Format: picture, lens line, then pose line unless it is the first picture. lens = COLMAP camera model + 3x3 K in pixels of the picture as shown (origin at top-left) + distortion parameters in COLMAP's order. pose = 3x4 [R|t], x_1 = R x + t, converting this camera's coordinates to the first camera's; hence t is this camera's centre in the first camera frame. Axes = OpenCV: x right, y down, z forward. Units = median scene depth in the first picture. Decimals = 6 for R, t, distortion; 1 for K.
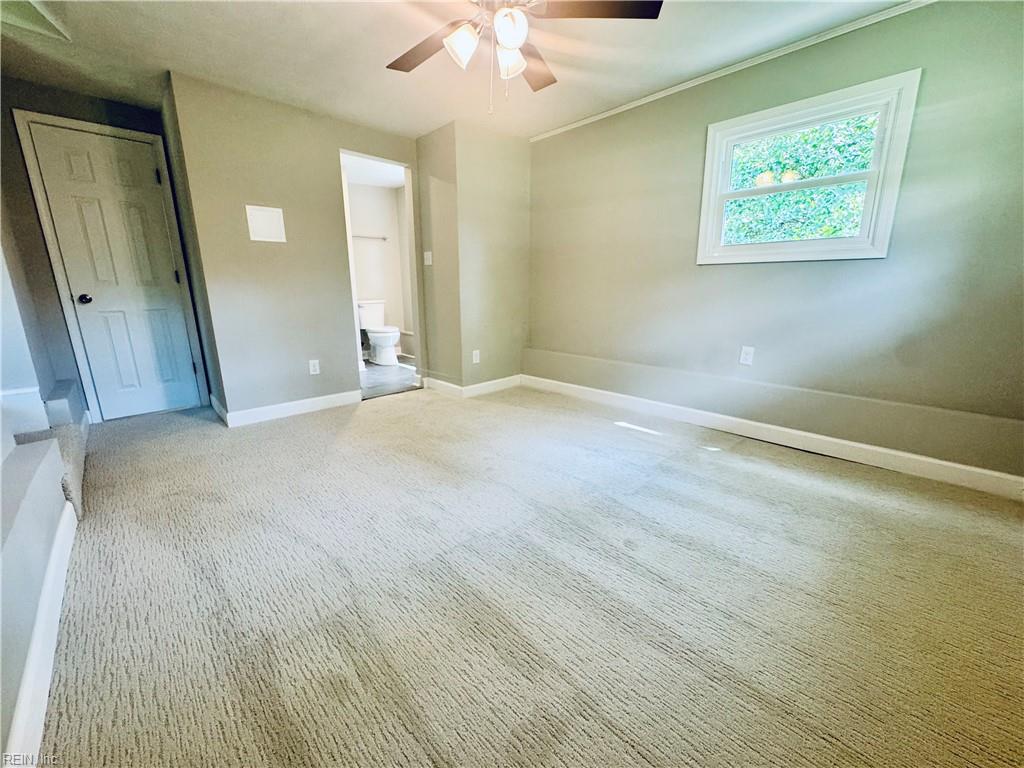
lens RADIAL K [[411.4, 0, 510.6], [0, 411.4, 383.8], [0, 0, 1]] dist [-0.000865, -0.000154]
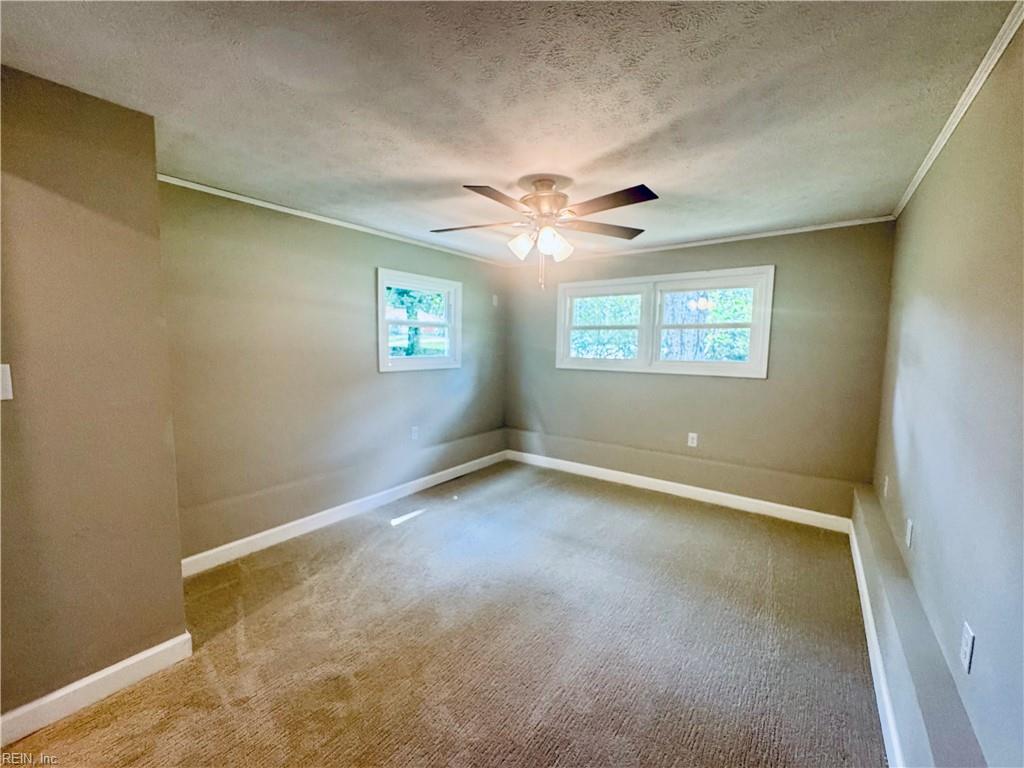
lens RADIAL K [[411.4, 0, 510.6], [0, 411.4, 383.8], [0, 0, 1]] dist [-0.000865, -0.000154]
pose [[-0.170297, -0.093939, 0.980905, -0.928540], [0.216841, 0.967472, 0.130299, -0.377691], [-0.961238, 0.234890, -0.144387, 0.919290]]
